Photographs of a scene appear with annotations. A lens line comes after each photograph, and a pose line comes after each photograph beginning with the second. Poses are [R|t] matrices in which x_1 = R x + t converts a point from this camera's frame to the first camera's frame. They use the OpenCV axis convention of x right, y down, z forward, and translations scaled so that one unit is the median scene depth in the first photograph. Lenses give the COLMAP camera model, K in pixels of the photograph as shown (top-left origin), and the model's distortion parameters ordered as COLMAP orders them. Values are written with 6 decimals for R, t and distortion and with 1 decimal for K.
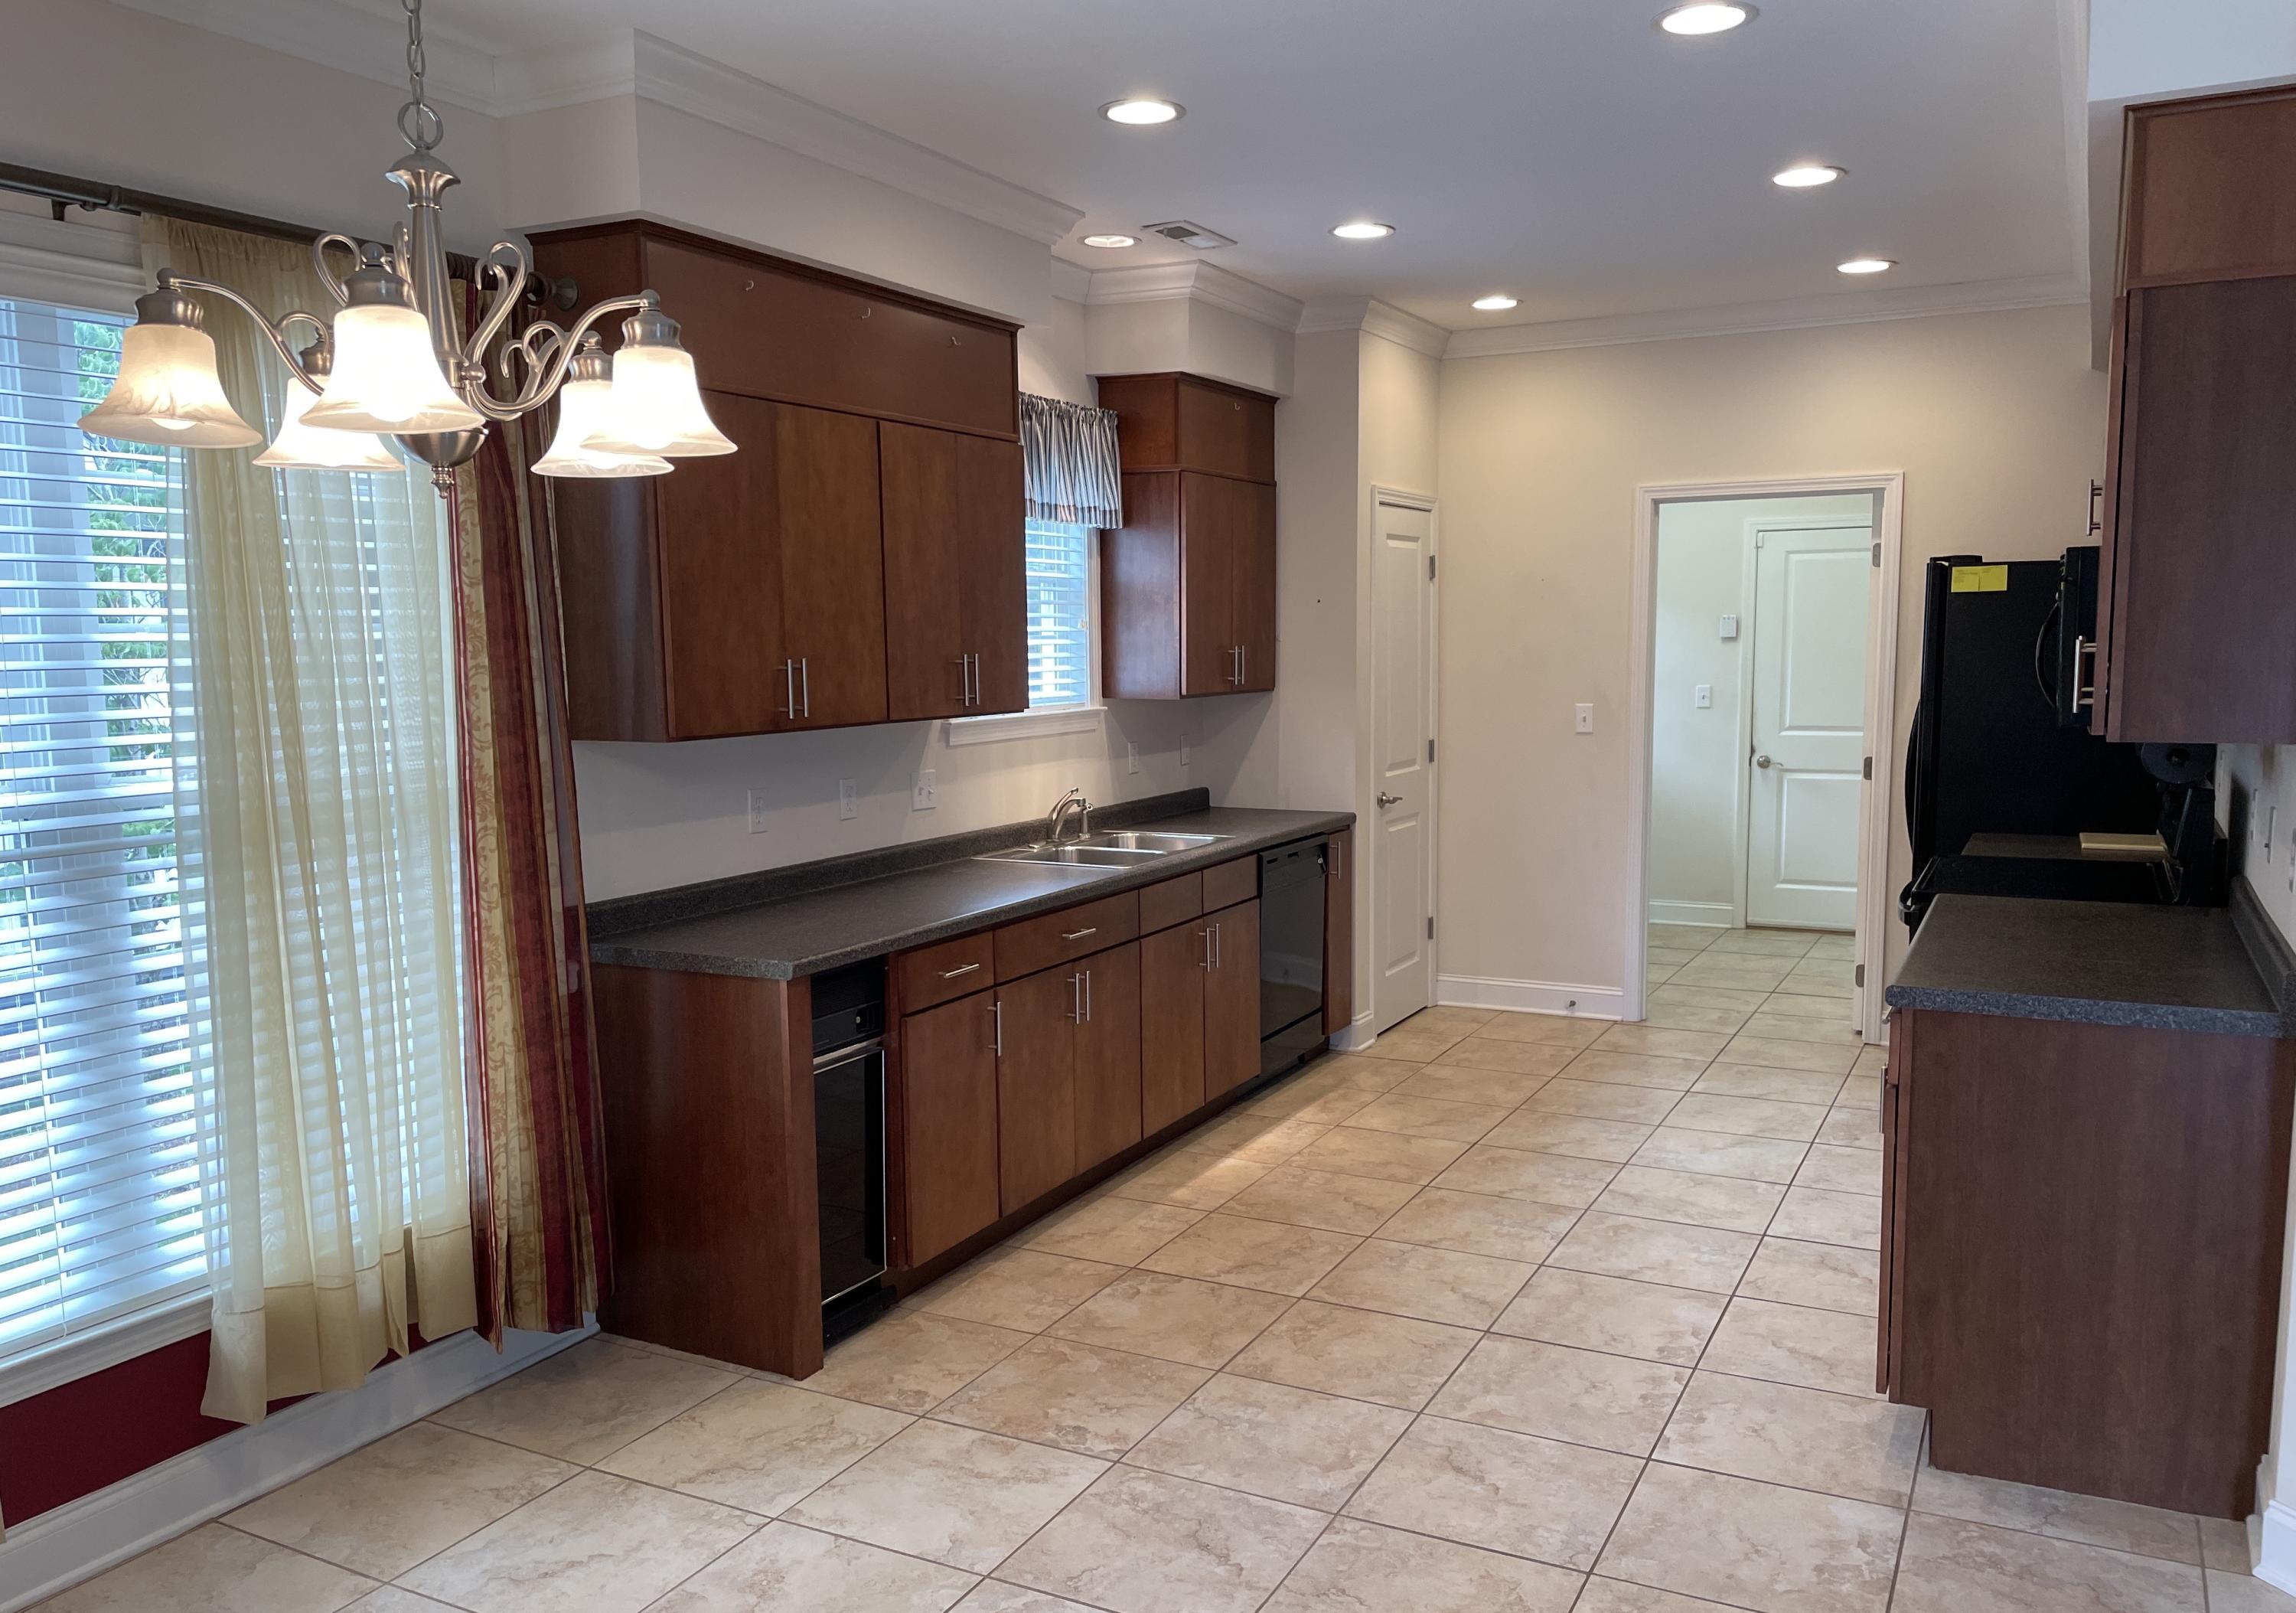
lens RADIAL K [[1739.8, 0, 1148.0], [0, 1739.8, 806.5], [0, 0, 1]] dist [0.065726, -0.006904]
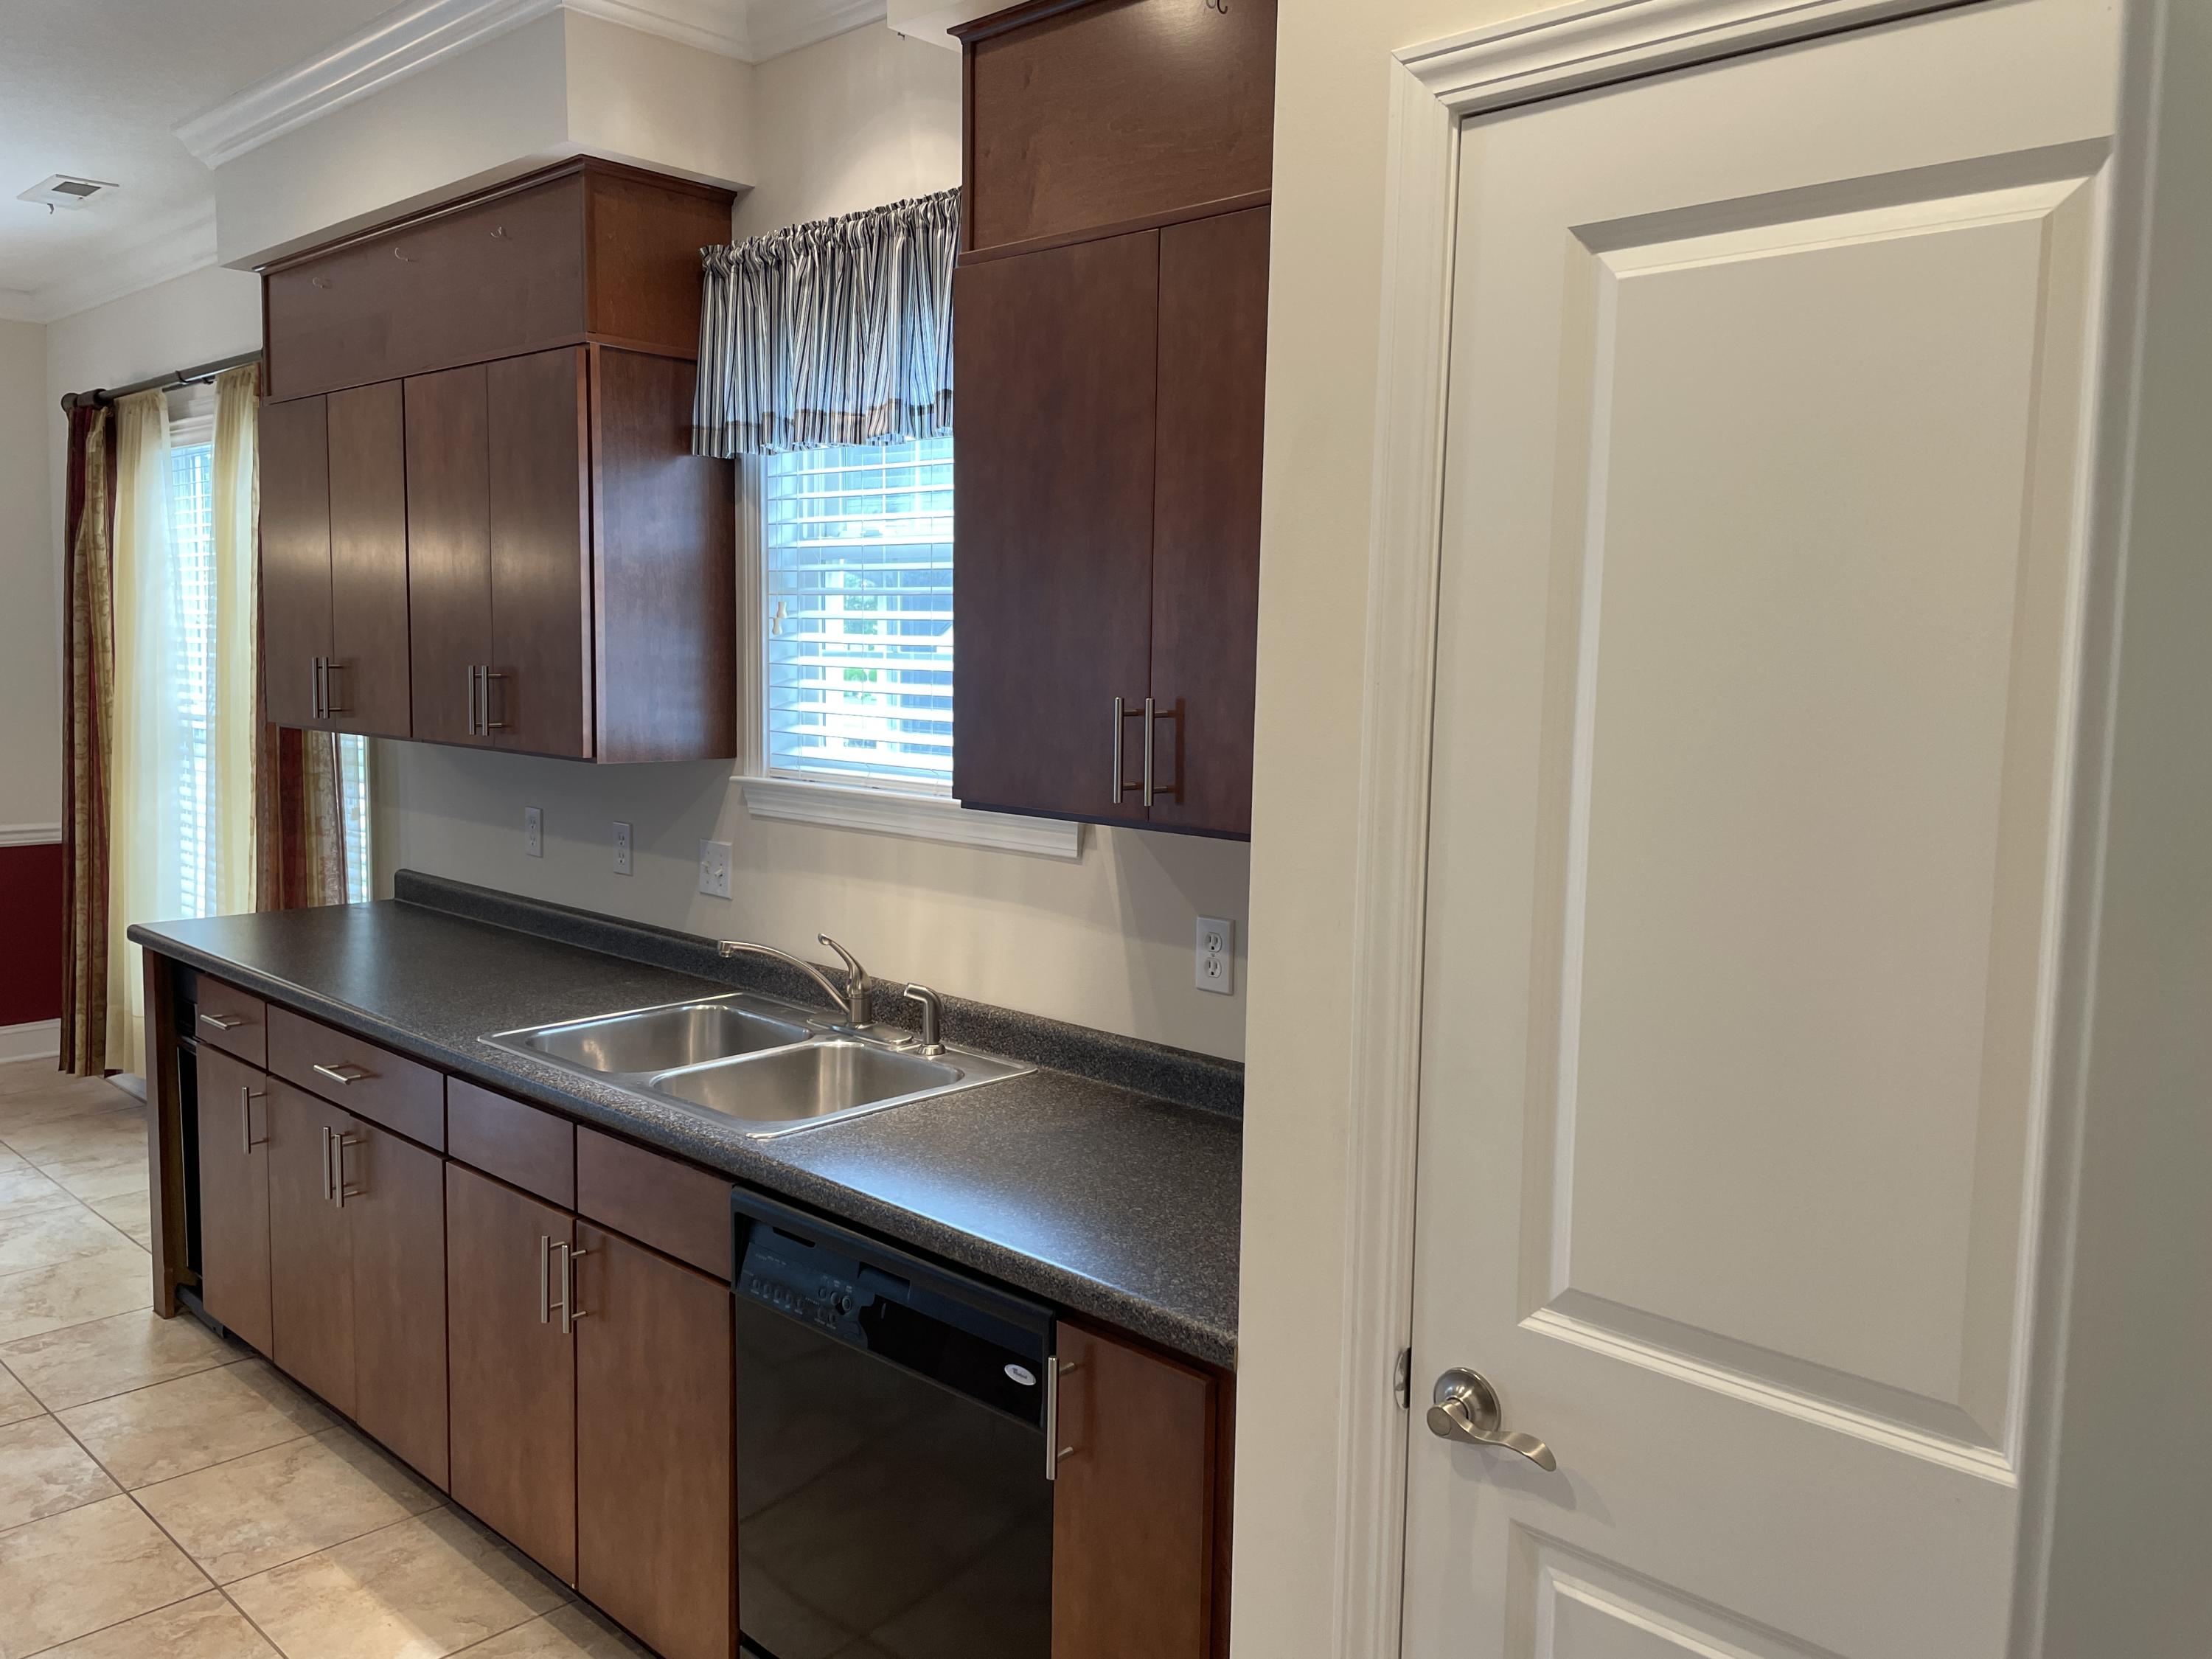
lens RADIAL K [[1662.1, 0, 1088.3], [0, 1662.1, 793.7], [0, 0, 1]] dist [0.007323, -0.001588]
pose [[-0.252685, 0.091671, -0.963196, 0.531271], [-0.117509, 0.985225, 0.124594, -0.158881], [0.960386, 0.144667, -0.238180, 1.497305]]
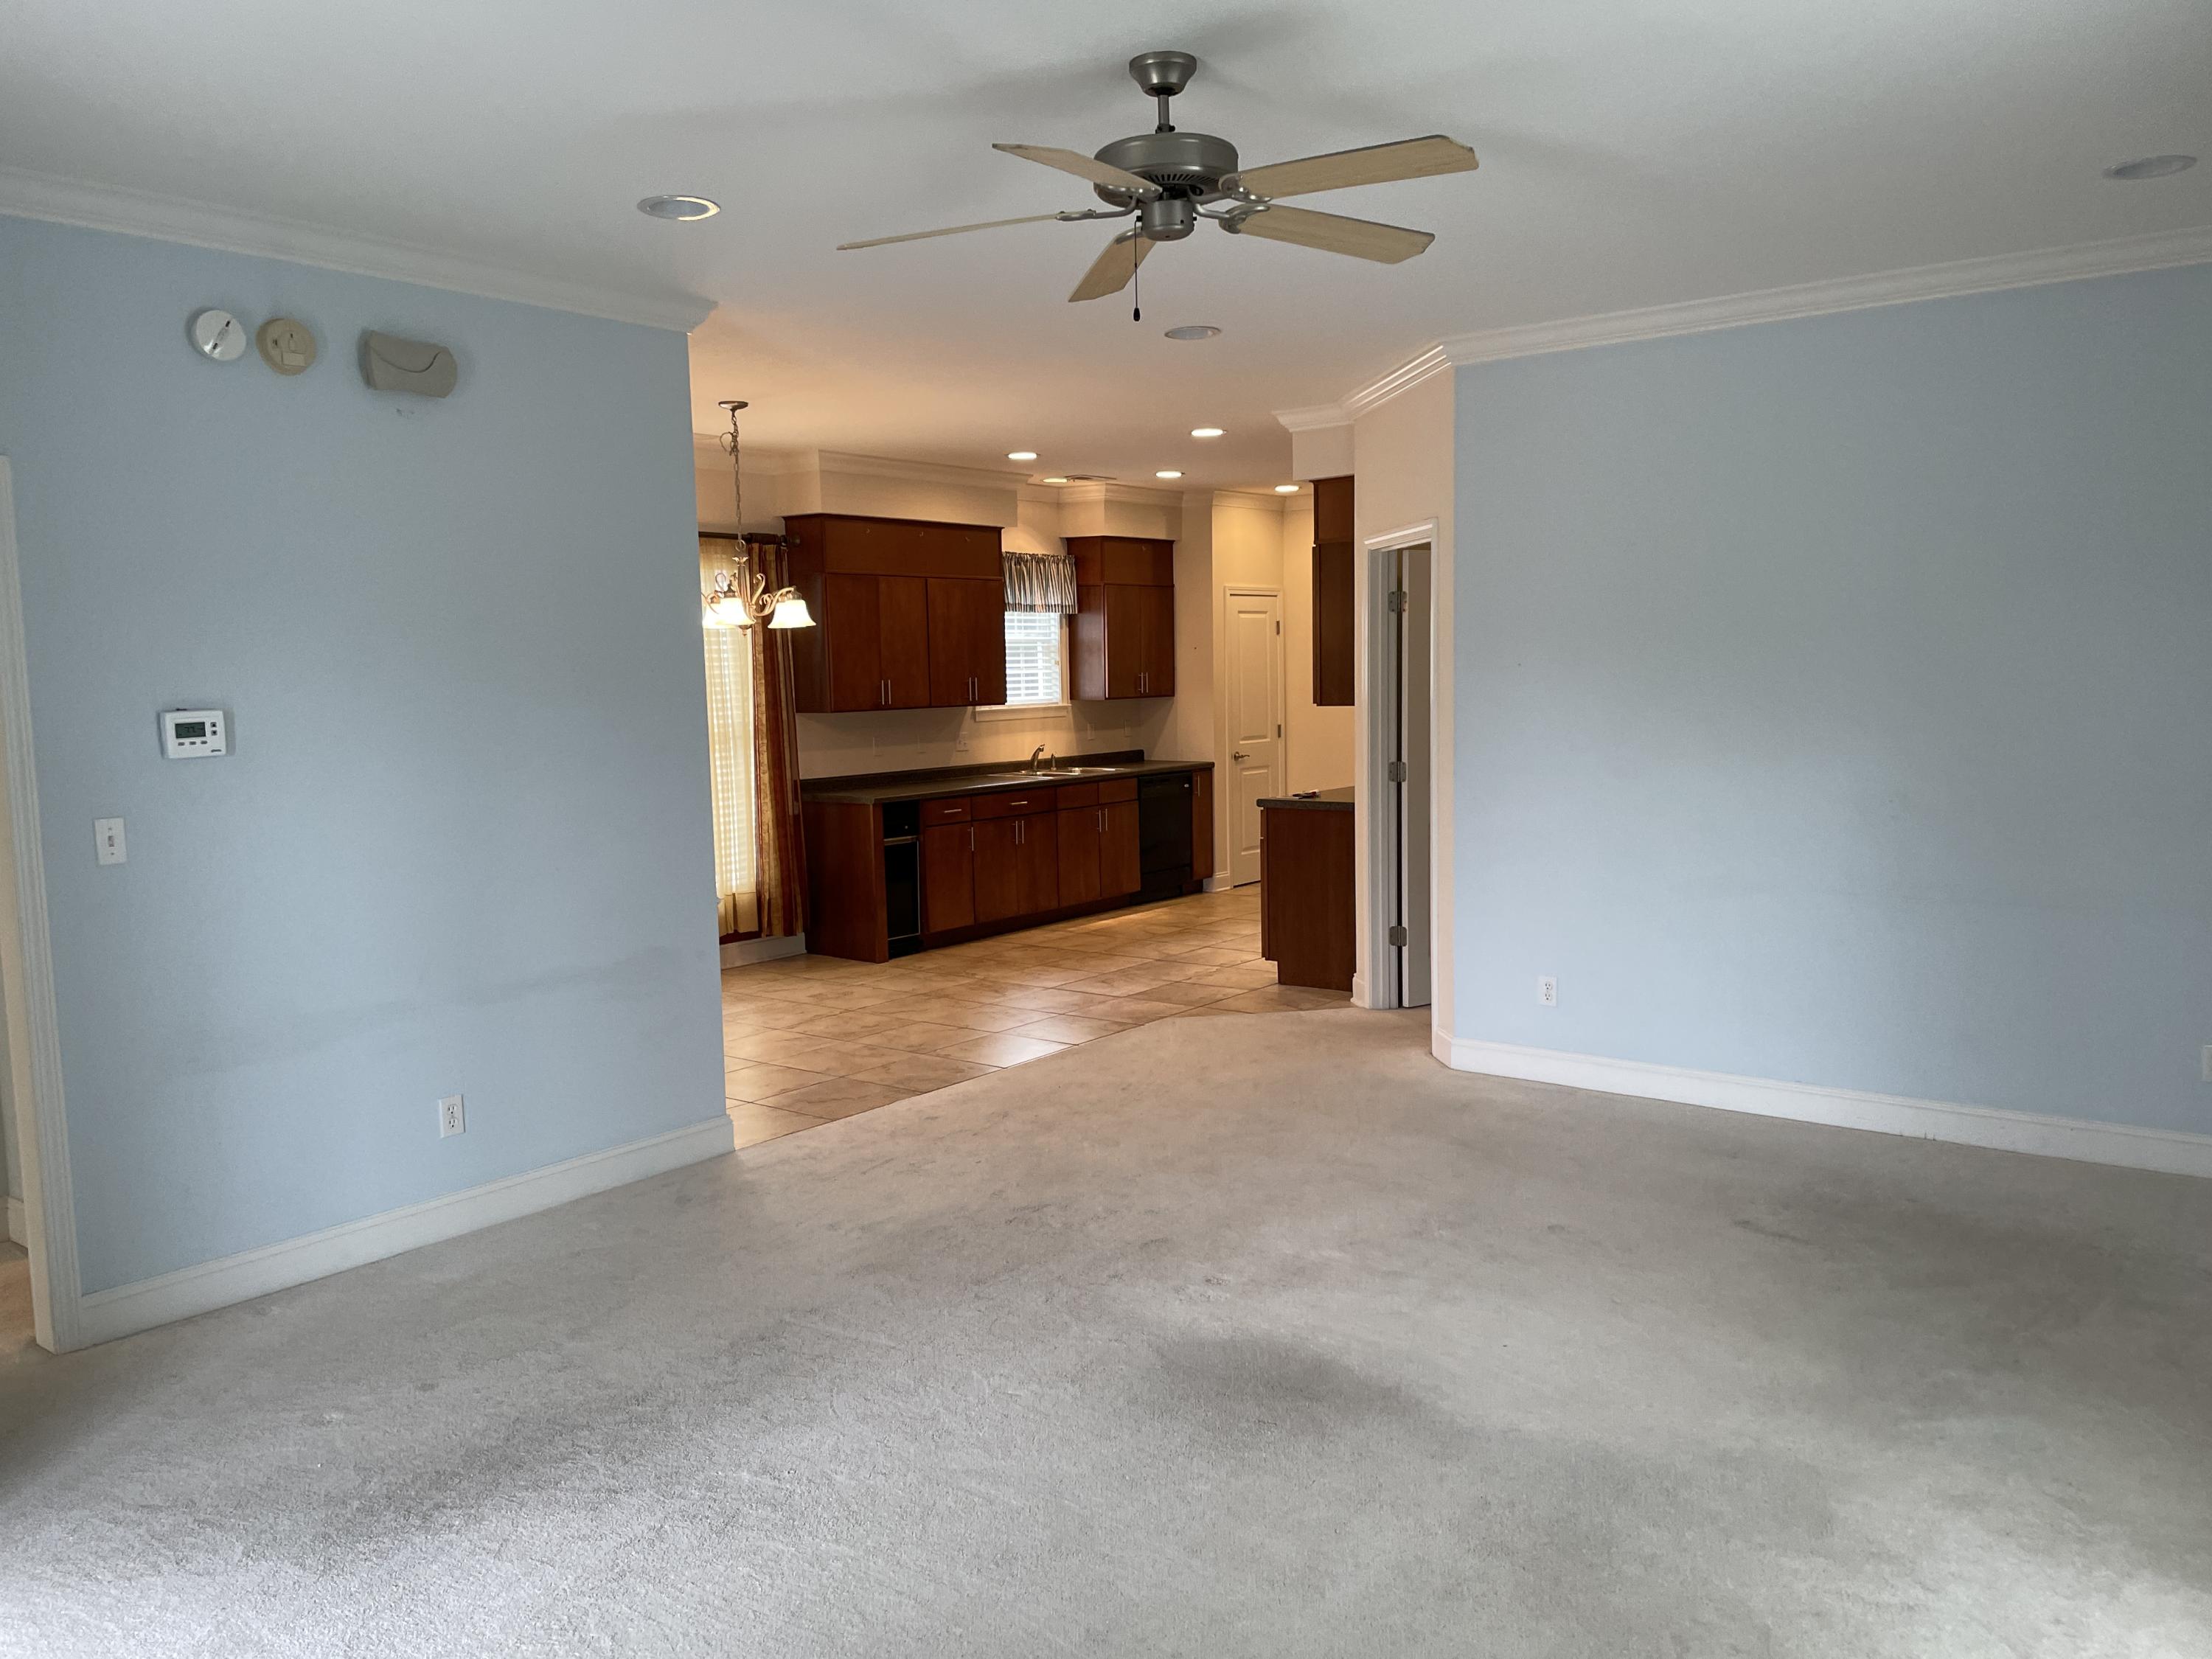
lens RADIAL K [[1662.1, 0, 1088.3], [0, 1662.1, 793.7], [0, 0, 1]] dist [0.007323, -0.001588]
pose [[0.981696, 0.007003, -0.190324, 0.471819], [-0.010552, 0.999789, -0.017638, 0.101654], [0.190161, 0.019324, 0.981563, -1.107278]]
